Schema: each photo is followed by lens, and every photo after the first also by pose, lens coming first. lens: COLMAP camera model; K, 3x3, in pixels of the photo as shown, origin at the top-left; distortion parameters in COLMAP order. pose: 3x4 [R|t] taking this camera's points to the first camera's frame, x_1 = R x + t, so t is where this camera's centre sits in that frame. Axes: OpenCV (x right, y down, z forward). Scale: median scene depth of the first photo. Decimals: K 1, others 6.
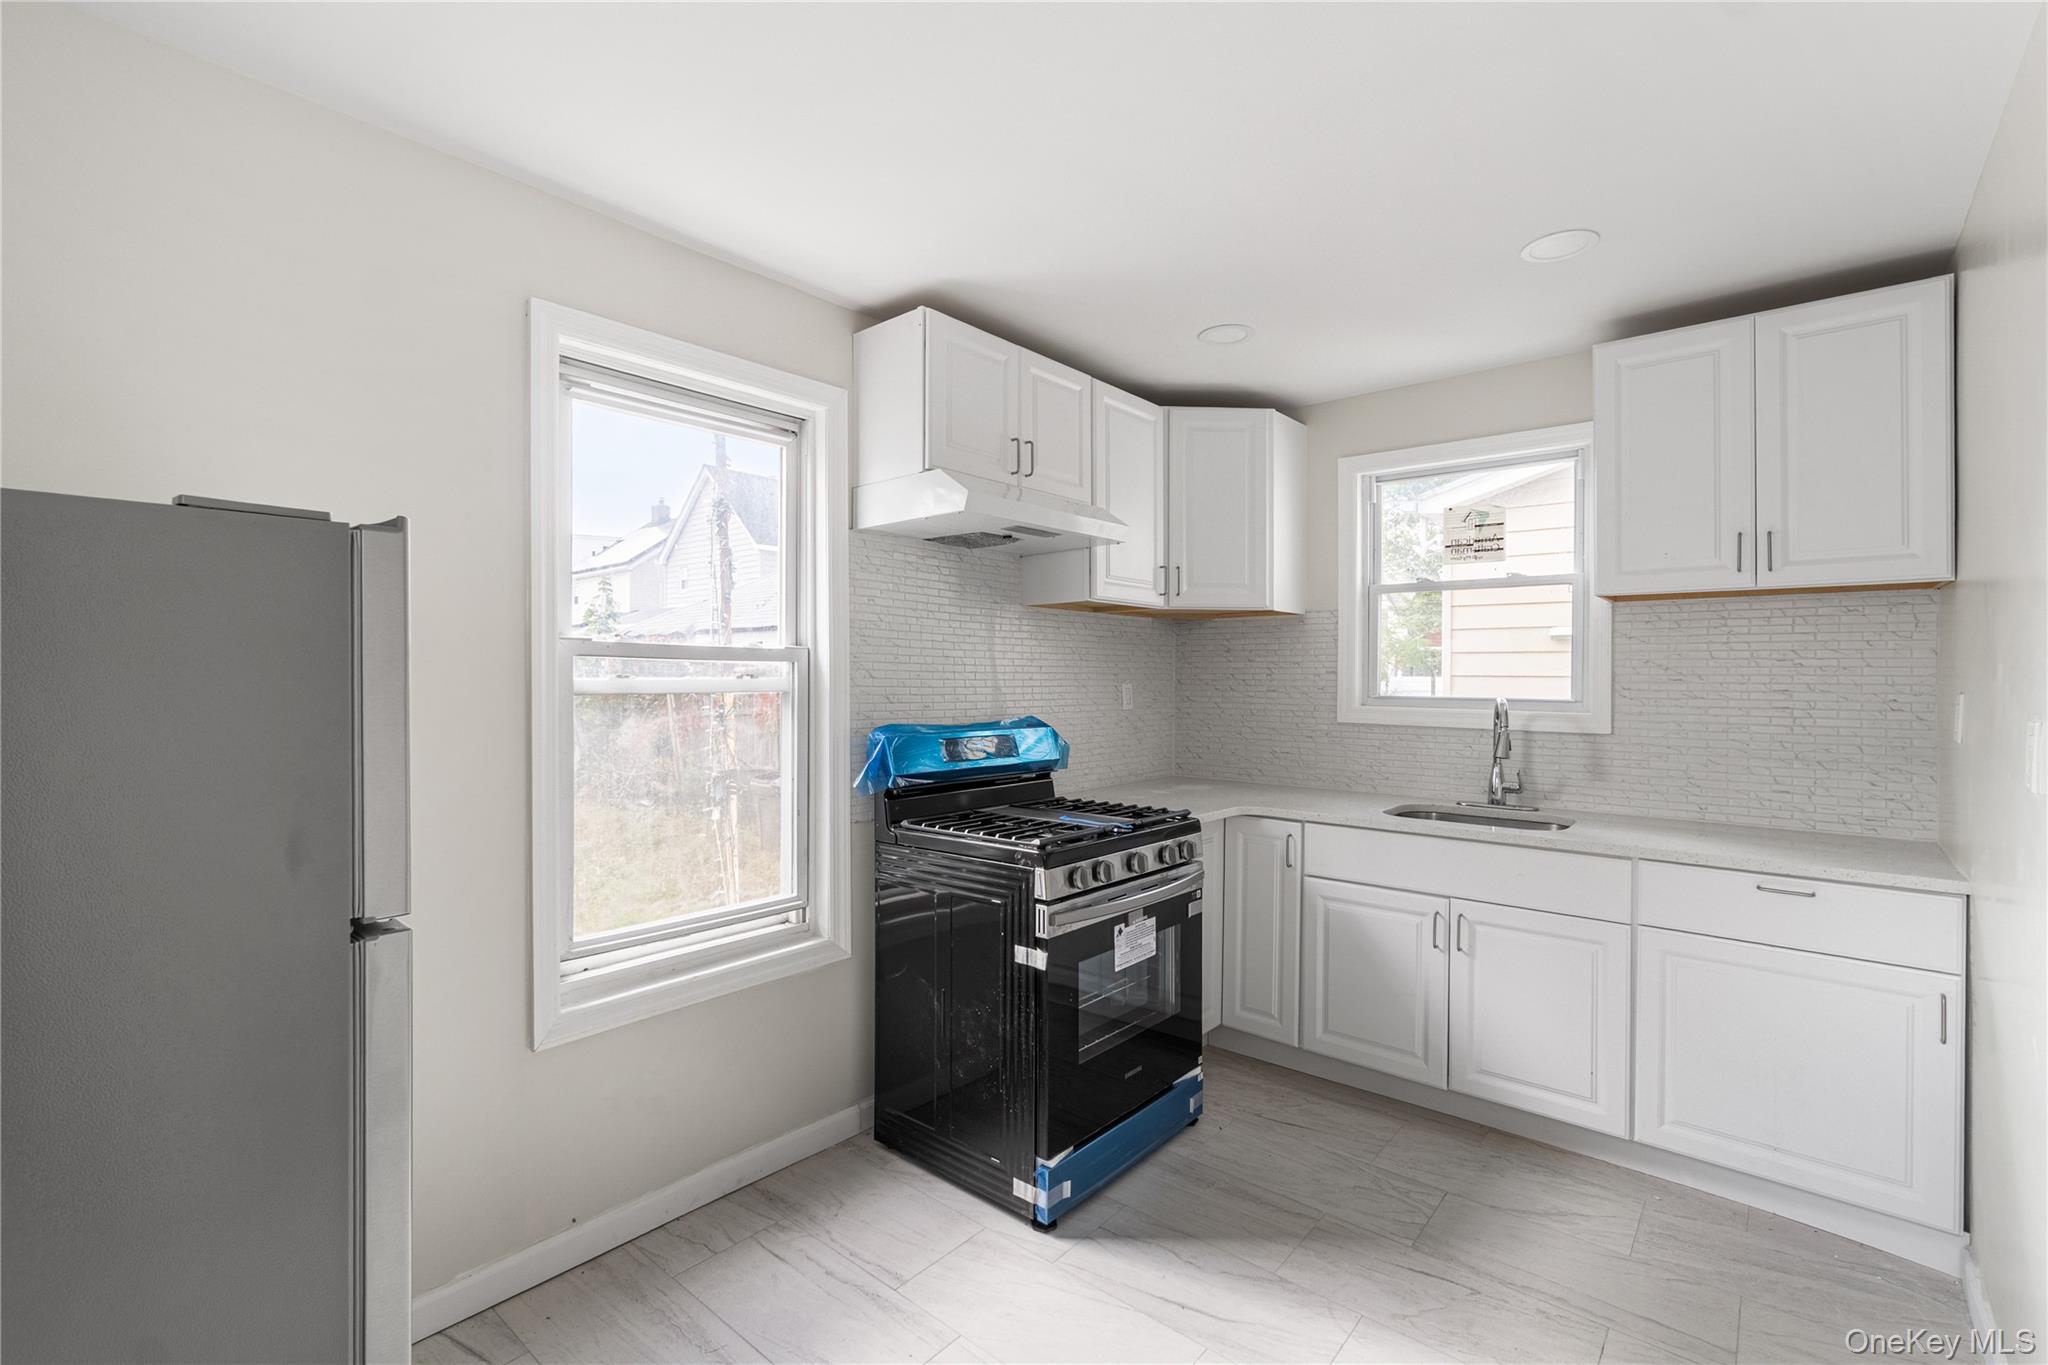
lens RADIAL K [[912.2, 0, 1020.0], [0, 912.2, 682.8], [0, 0, 1]] dist [-0.010627, 0.003522]
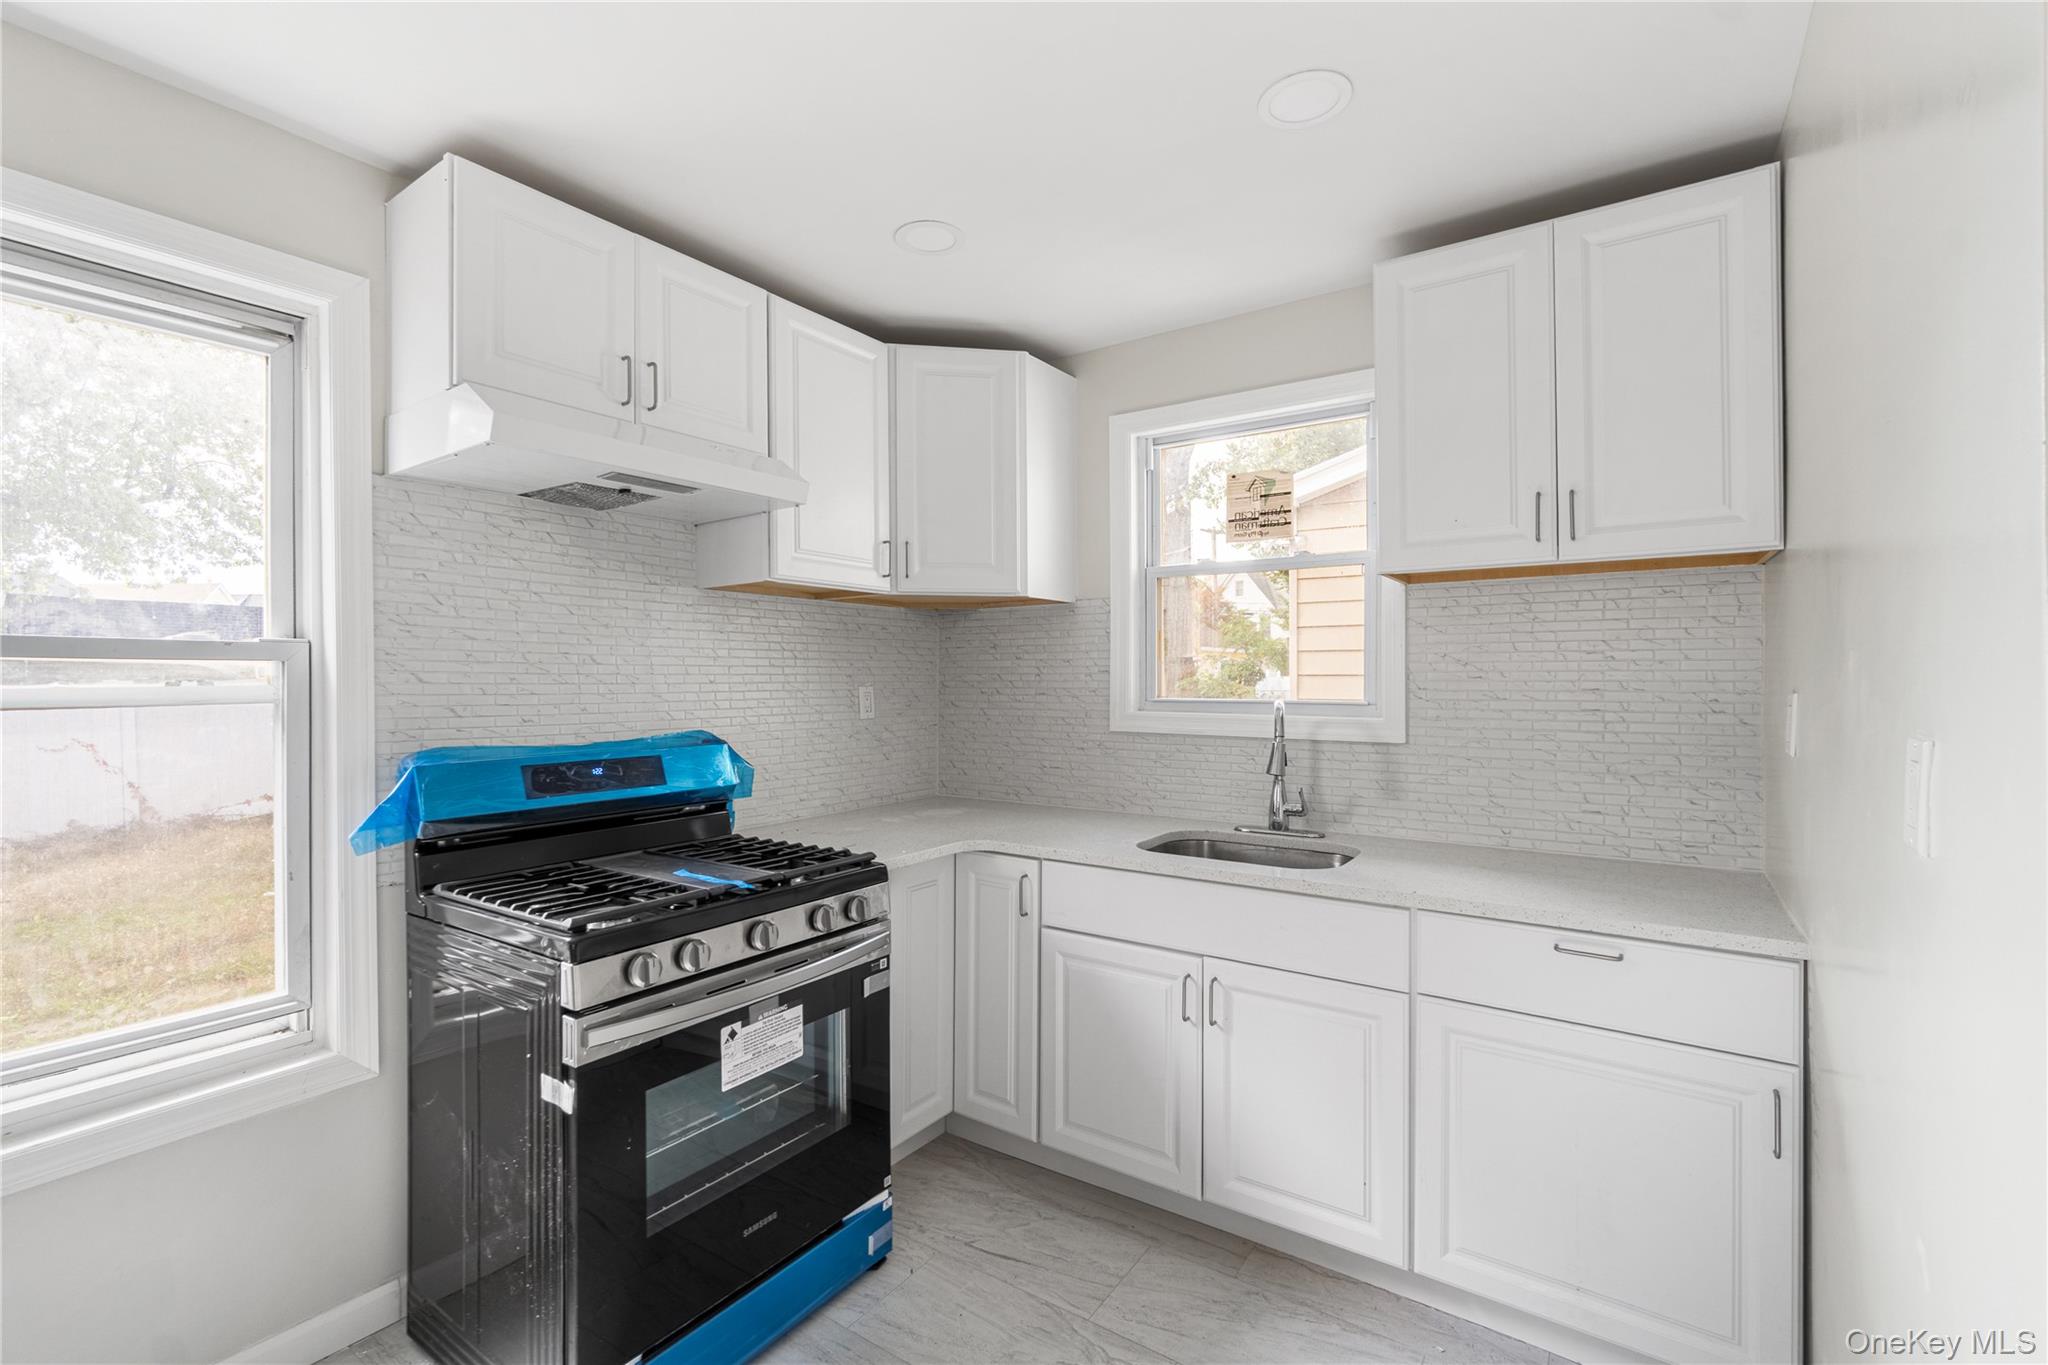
lens RADIAL K [[912.2, 0, 1016.2], [0, 912.2, 685.0], [0, 0, 1]] dist [-0.010627, 0.003522]
pose [[0.993833, -0.008246, 0.110580, 0.231221], [0.008104, 0.999966, 0.001733, -0.001215], [-0.110590, -0.000827, 0.993866, 0.239222]]
